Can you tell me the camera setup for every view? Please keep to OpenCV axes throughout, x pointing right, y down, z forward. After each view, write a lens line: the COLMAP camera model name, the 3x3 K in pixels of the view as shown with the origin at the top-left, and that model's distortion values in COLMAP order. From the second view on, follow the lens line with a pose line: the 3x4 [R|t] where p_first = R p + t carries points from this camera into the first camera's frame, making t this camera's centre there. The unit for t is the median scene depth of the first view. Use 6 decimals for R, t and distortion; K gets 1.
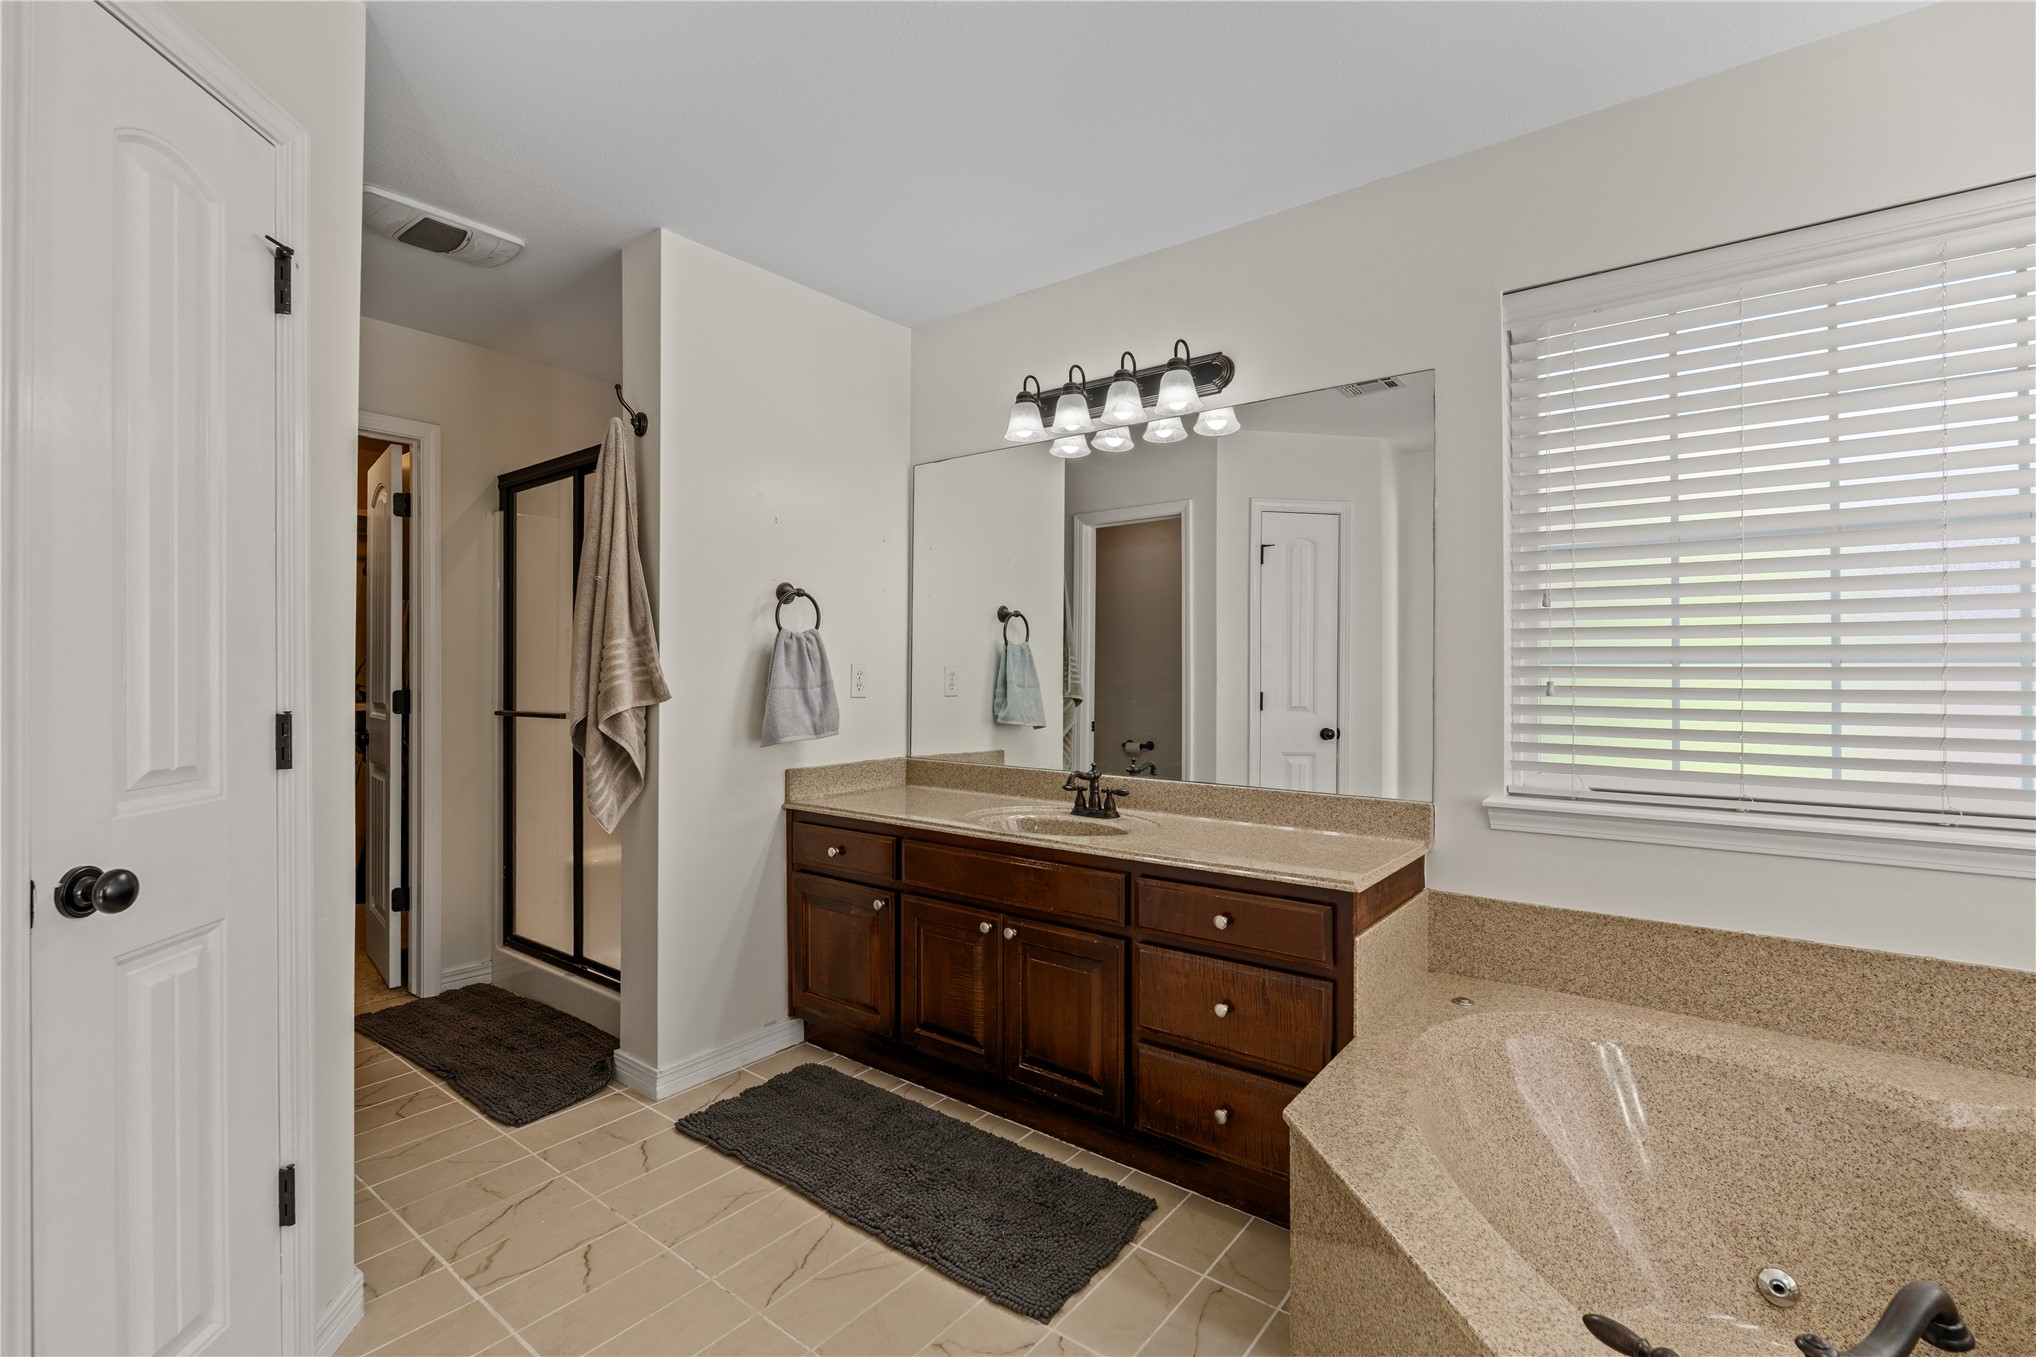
lens RADIAL K [[916.0, 0, 1013.0], [0, 916.0, 682.6], [0, 0, 1]] dist [-0.005559, 0.000029]
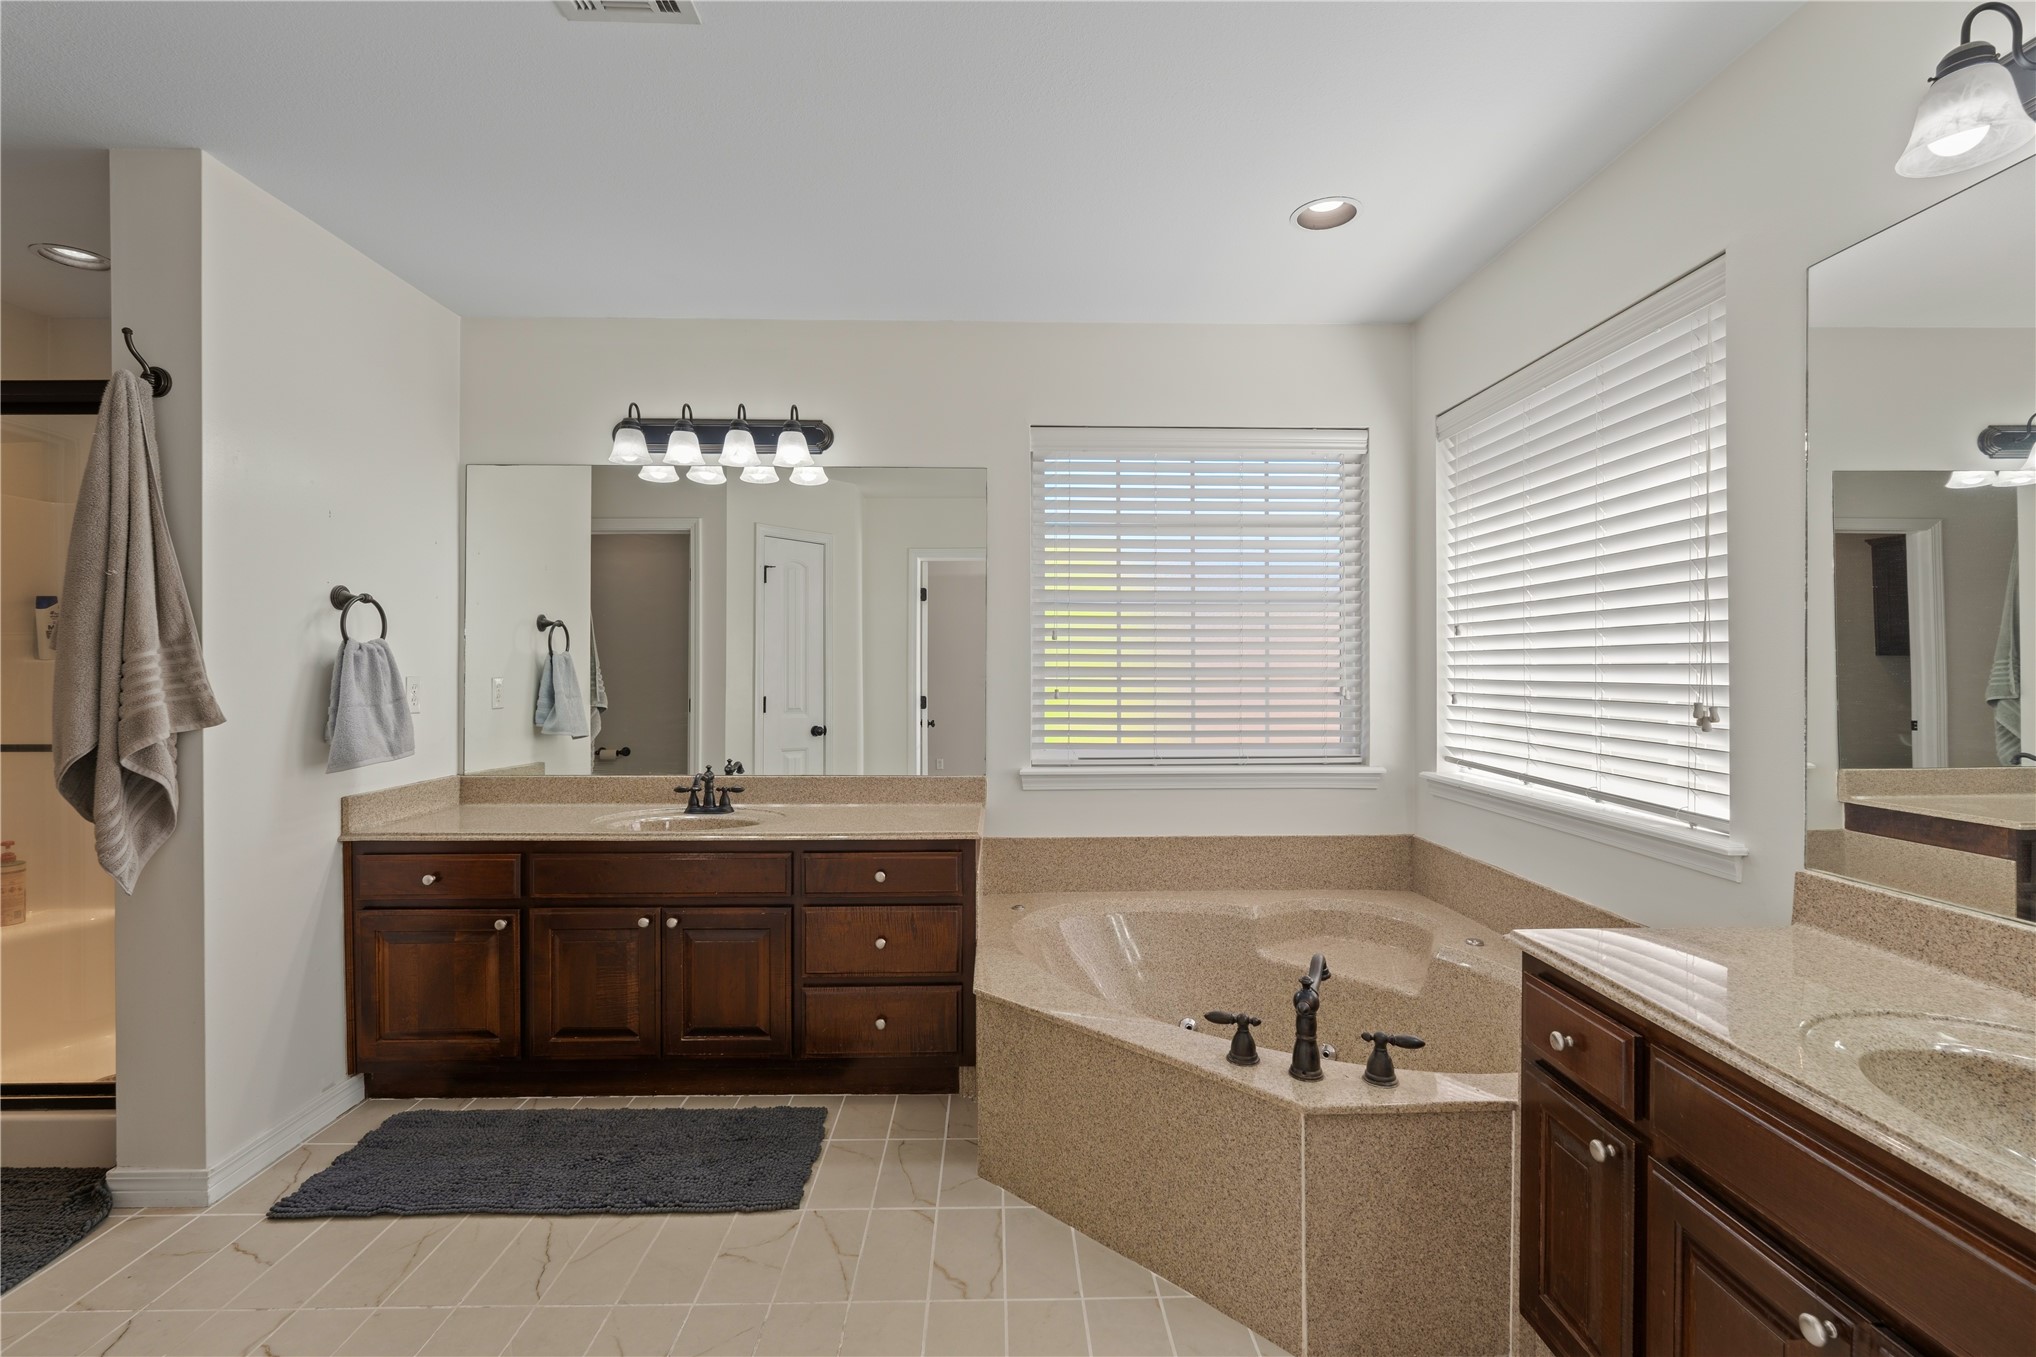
lens RADIAL K [[895.7, 0, 1015.3], [0, 895.7, 701.5], [0, 0, 1]] dist [-0.006842, 0.000032]
pose [[0.773625, -0.022534, 0.633243, -0.332210], [0.008327, 0.999643, 0.025399, -0.016079], [-0.633589, -0.014376, 0.773536, -0.087216]]
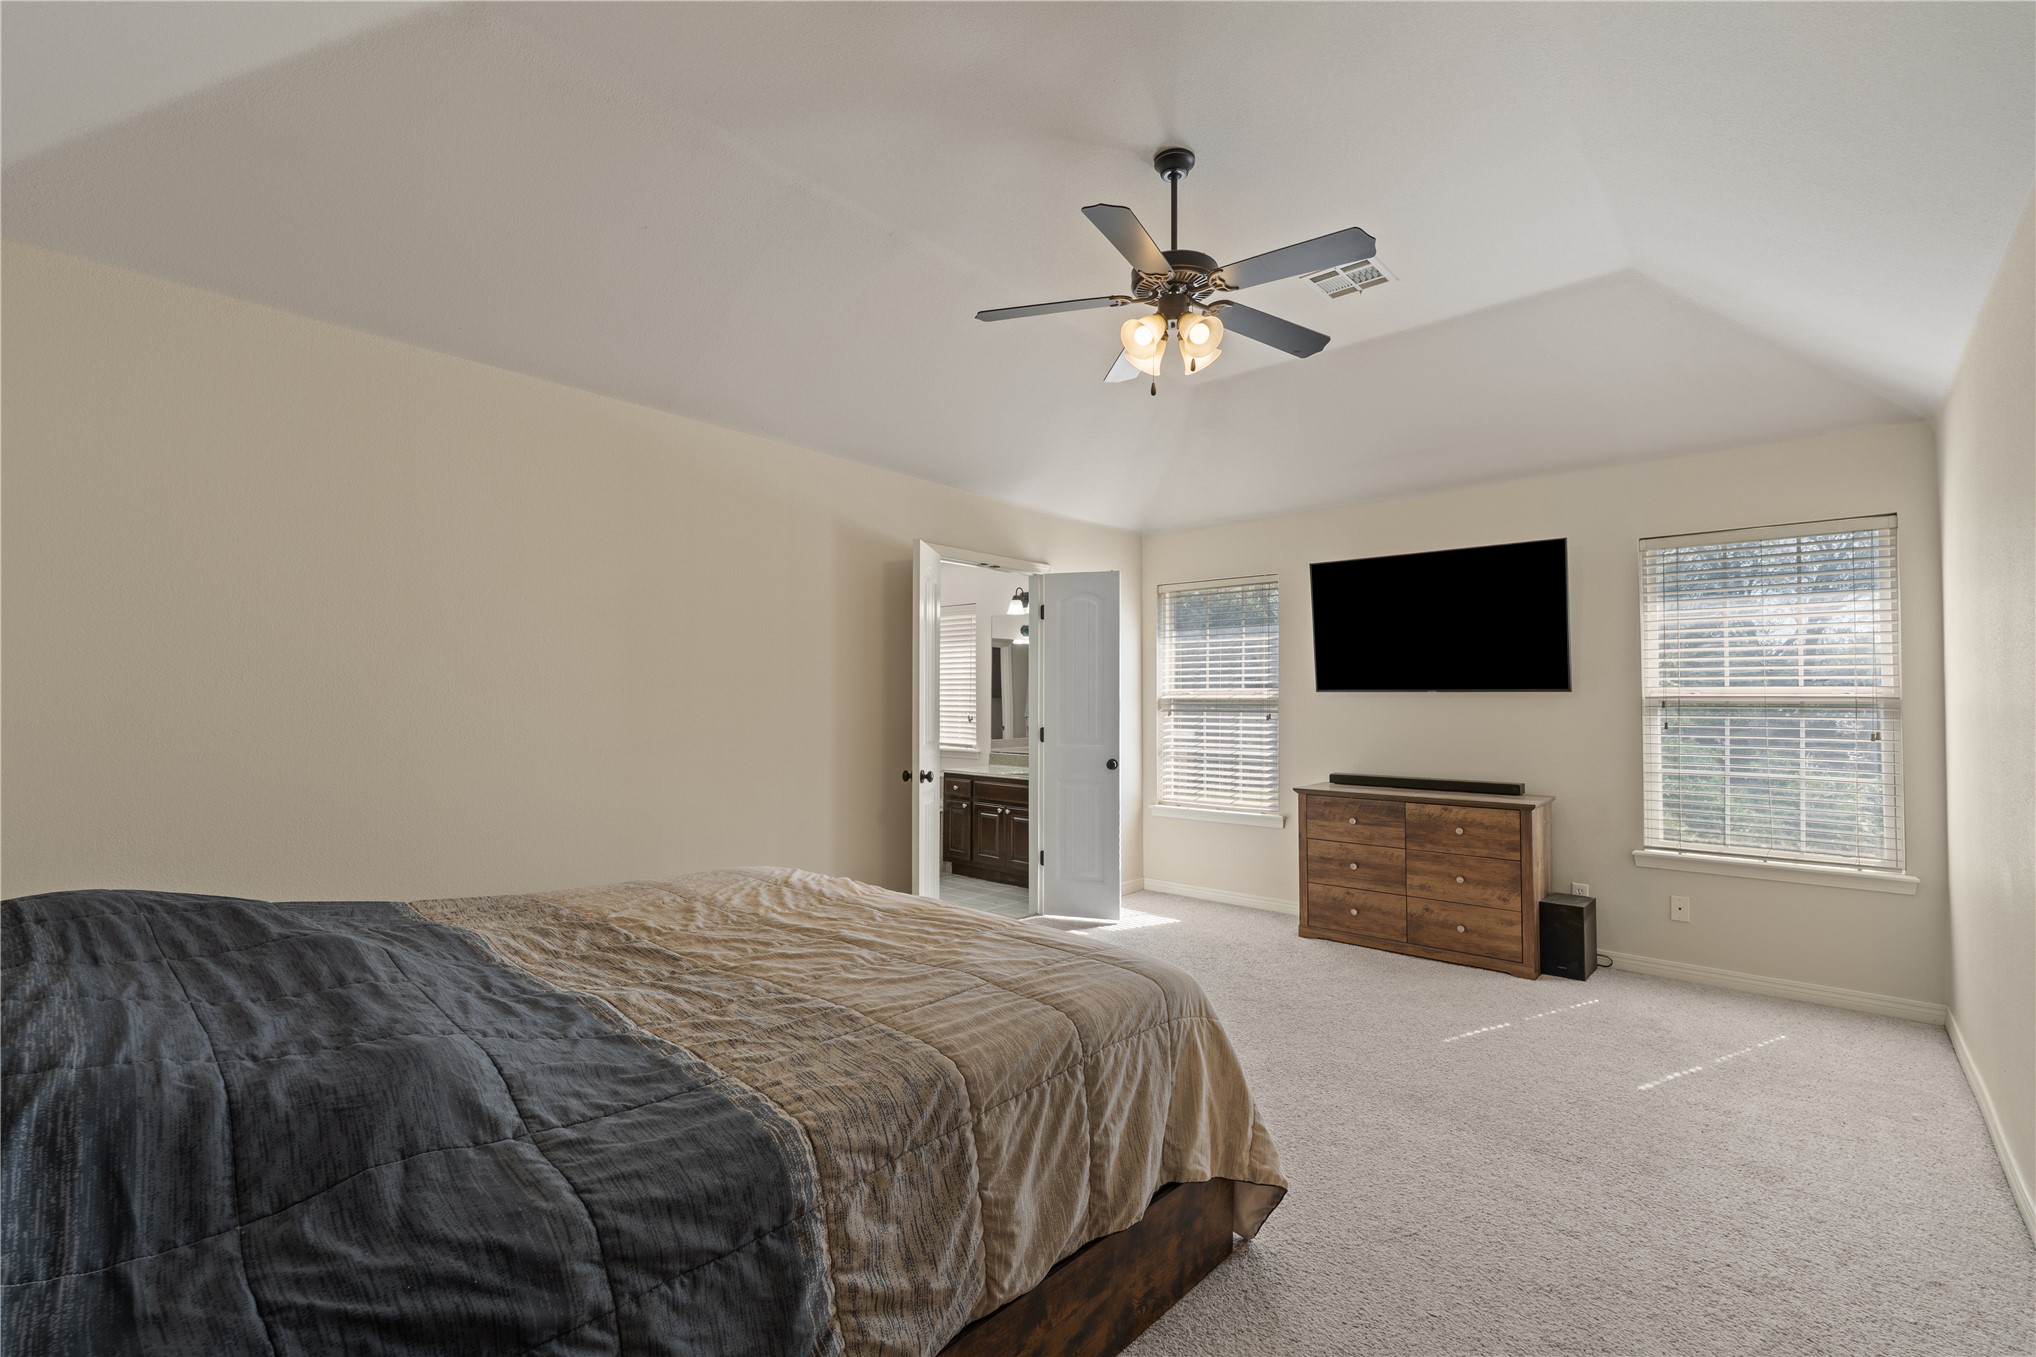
lens RADIAL K [[895.7, 0, 1015.3], [0, 895.7, 701.5], [0, 0, 1]] dist [-0.006842, 0.000032]
pose [[0.067789, -0.004353, 0.997690, -1.385153], [0.006165, 0.999973, 0.003944, -0.032467], [-0.997681, 0.005883, 0.067814, -0.155206]]
